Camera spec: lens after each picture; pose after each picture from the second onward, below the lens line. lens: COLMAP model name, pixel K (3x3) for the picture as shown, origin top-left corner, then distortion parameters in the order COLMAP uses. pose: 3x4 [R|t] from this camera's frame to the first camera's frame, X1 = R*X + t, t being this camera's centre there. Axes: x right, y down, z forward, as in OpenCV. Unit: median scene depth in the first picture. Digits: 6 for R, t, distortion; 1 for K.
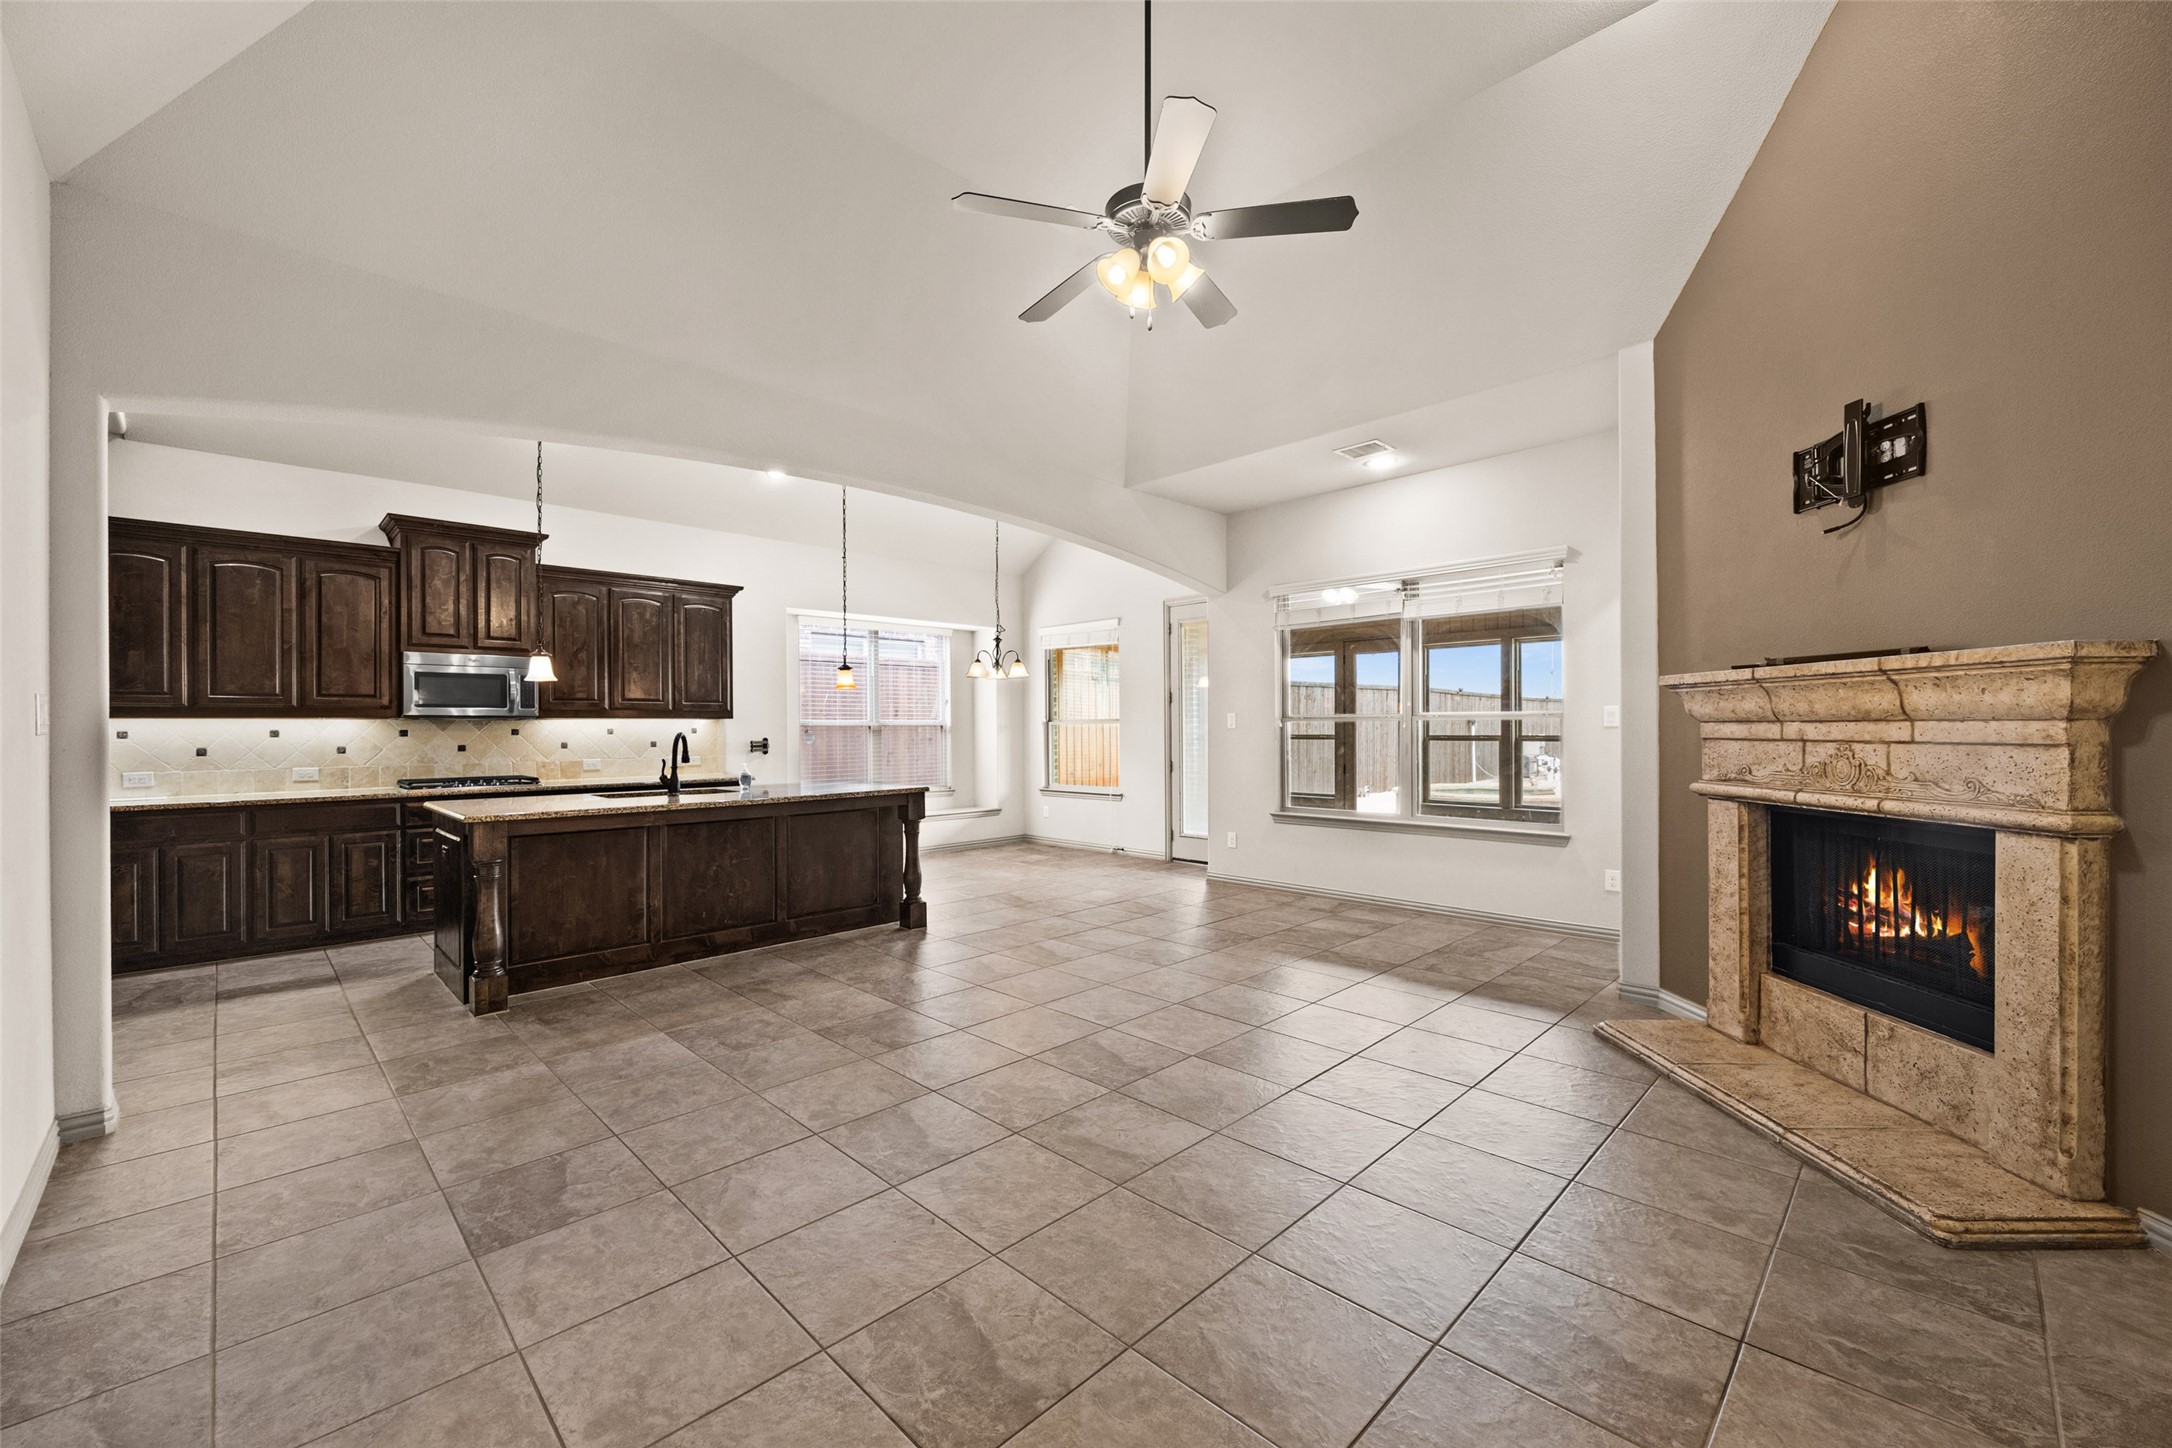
lens RADIAL K [[868.6, 0, 1098.7], [0, 868.6, 726.9], [0, 0, 1]] dist [-0.005756, 0.000184]
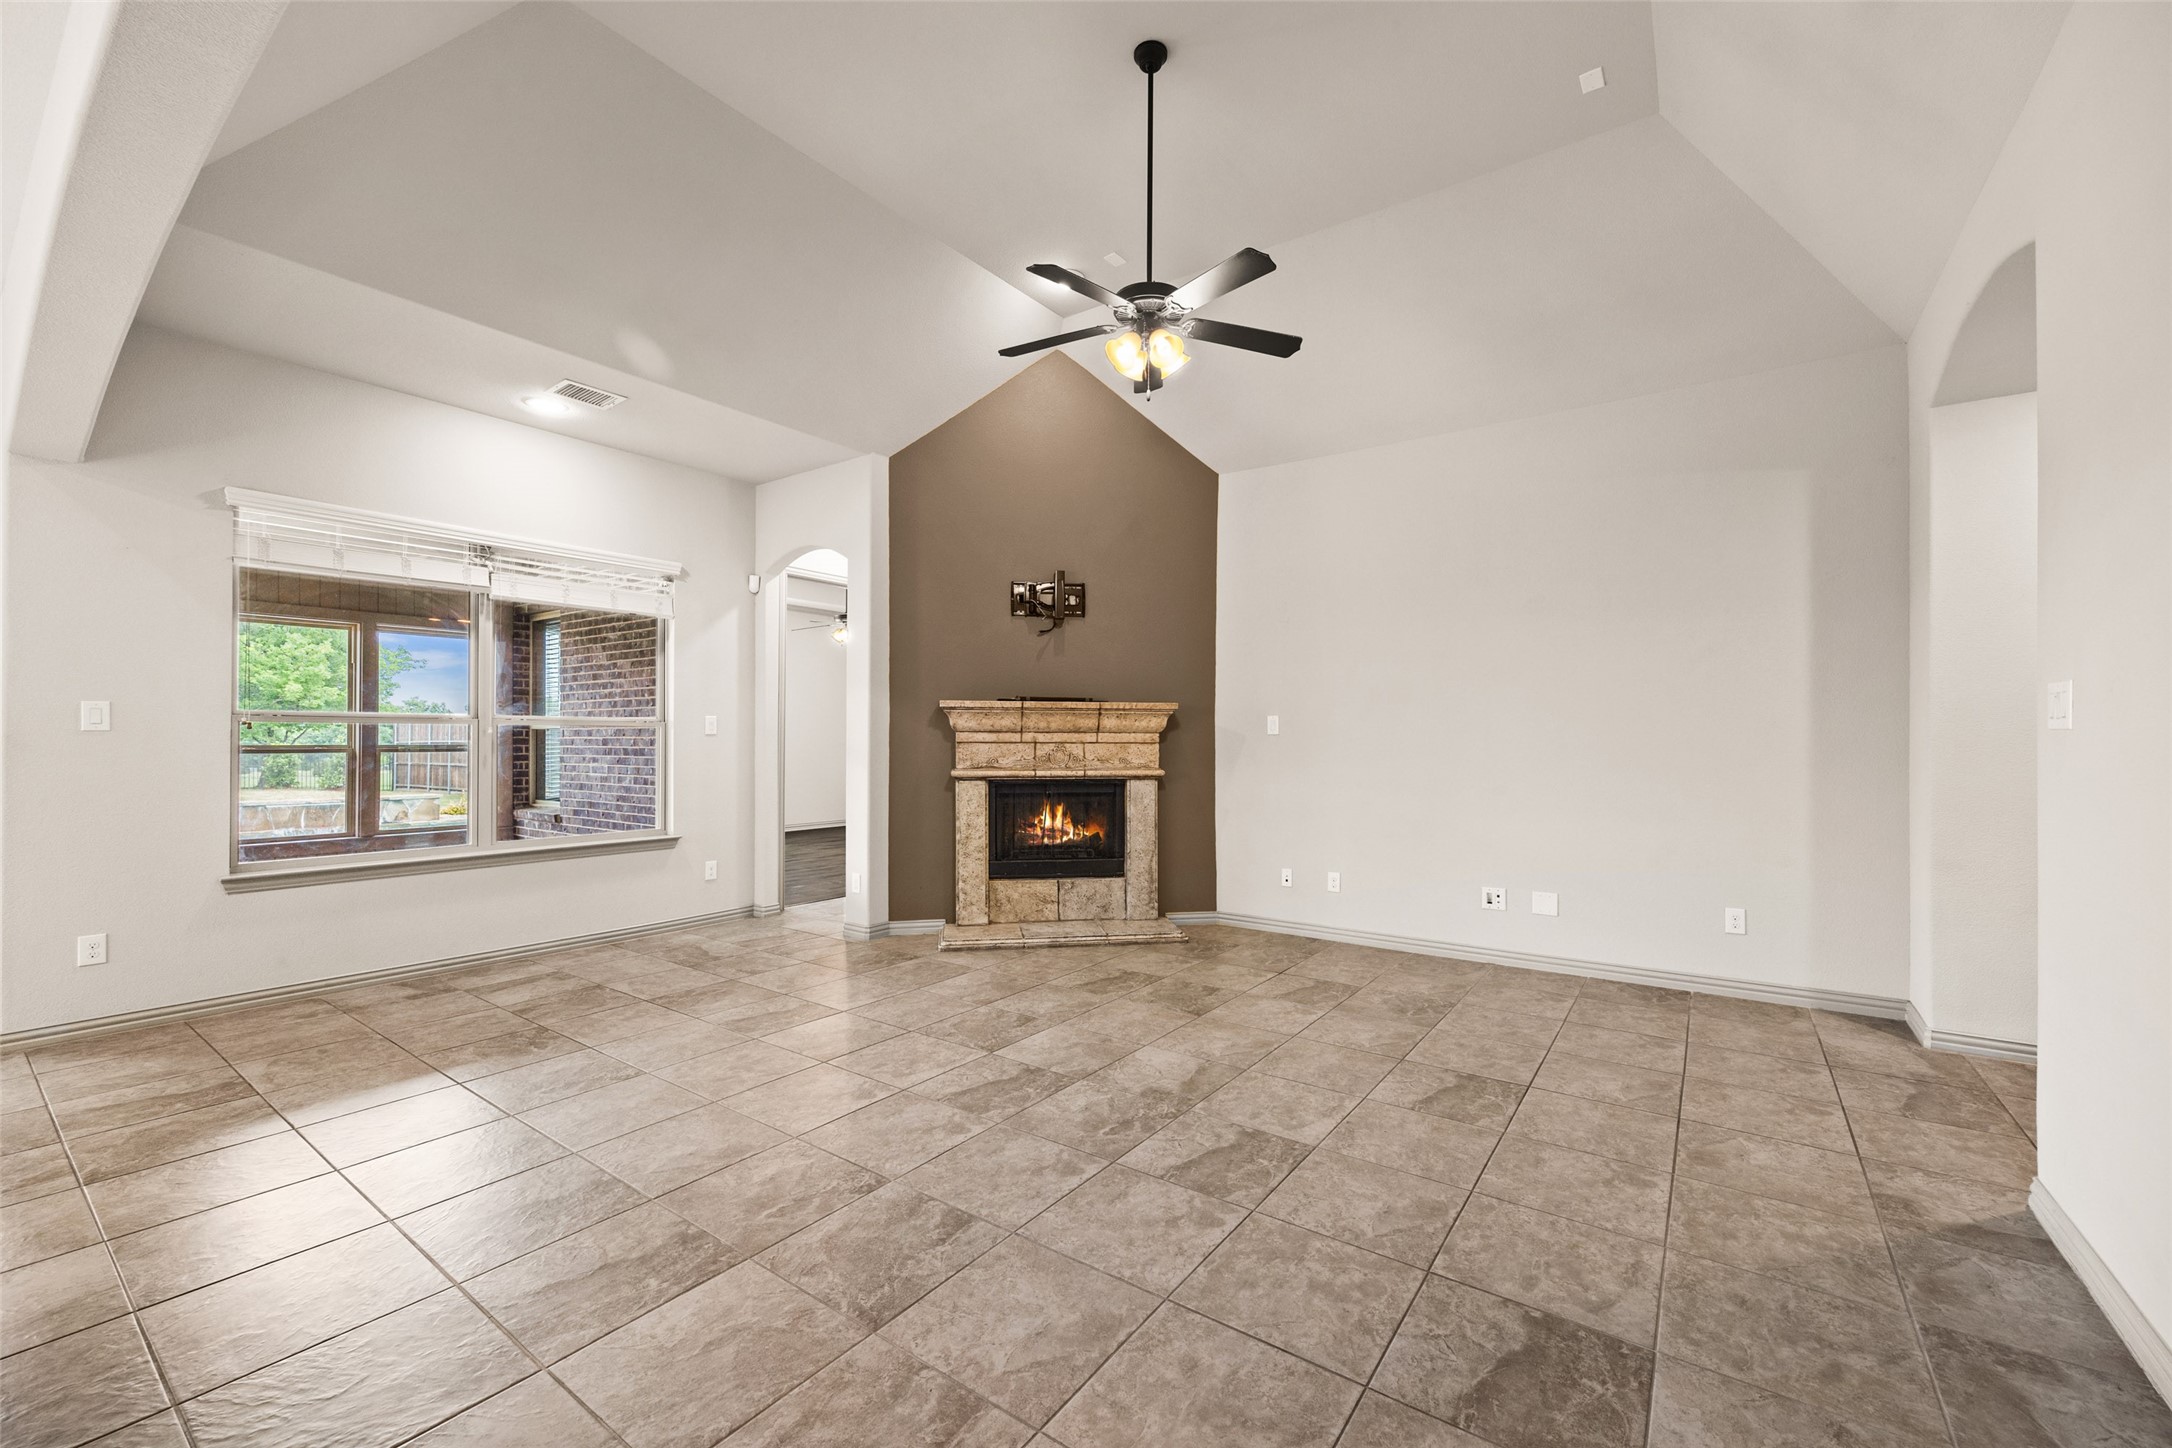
lens RADIAL K [[868.6, 0, 1088.4], [0, 868.6, 734.3], [0, 0, 1]] dist [-0.005756, 0.000184]
pose [[-0.152630, 0.010407, 0.988229, -1.014331], [-0.001659, 0.999940, -0.010786, 0.017286], [-0.988282, -0.003286, -0.152604, 1.151382]]
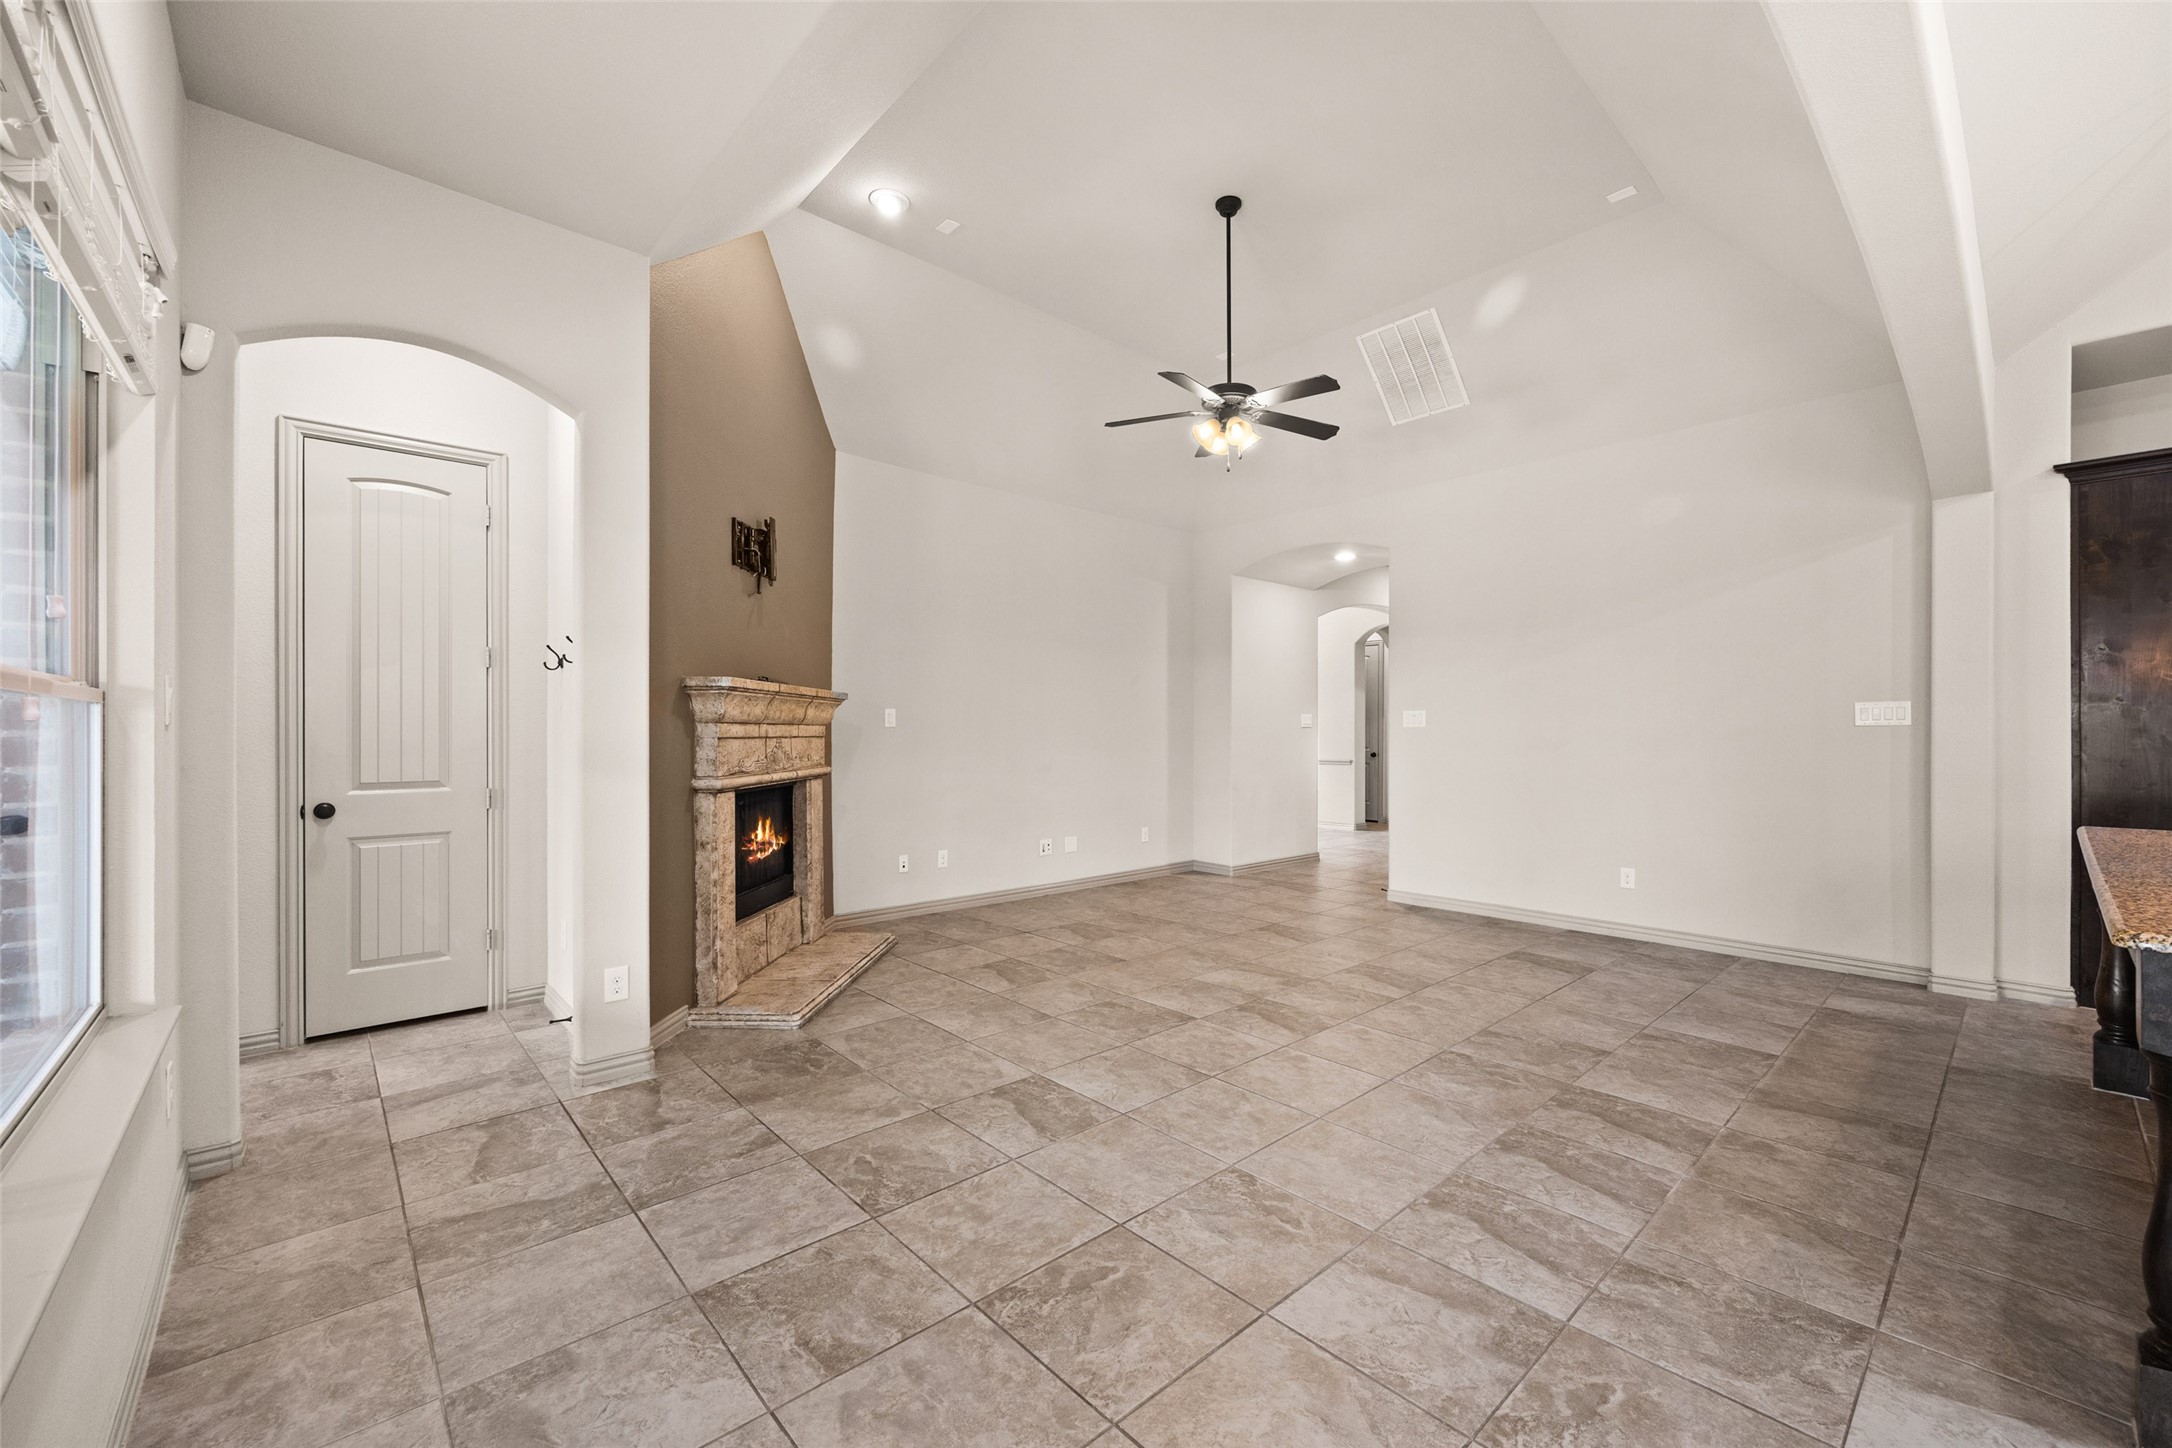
lens RADIAL K [[868.6, 0, 1095.1], [0, 868.6, 733.5], [0, 0, 1]] dist [-0.005756, 0.000184]
pose [[-0.998473, 0.006799, 0.054826, 0.196809], [0.006926, 0.999974, 0.002143, 0.009444], [-0.054810, 0.002519, -0.998494, 2.342338]]
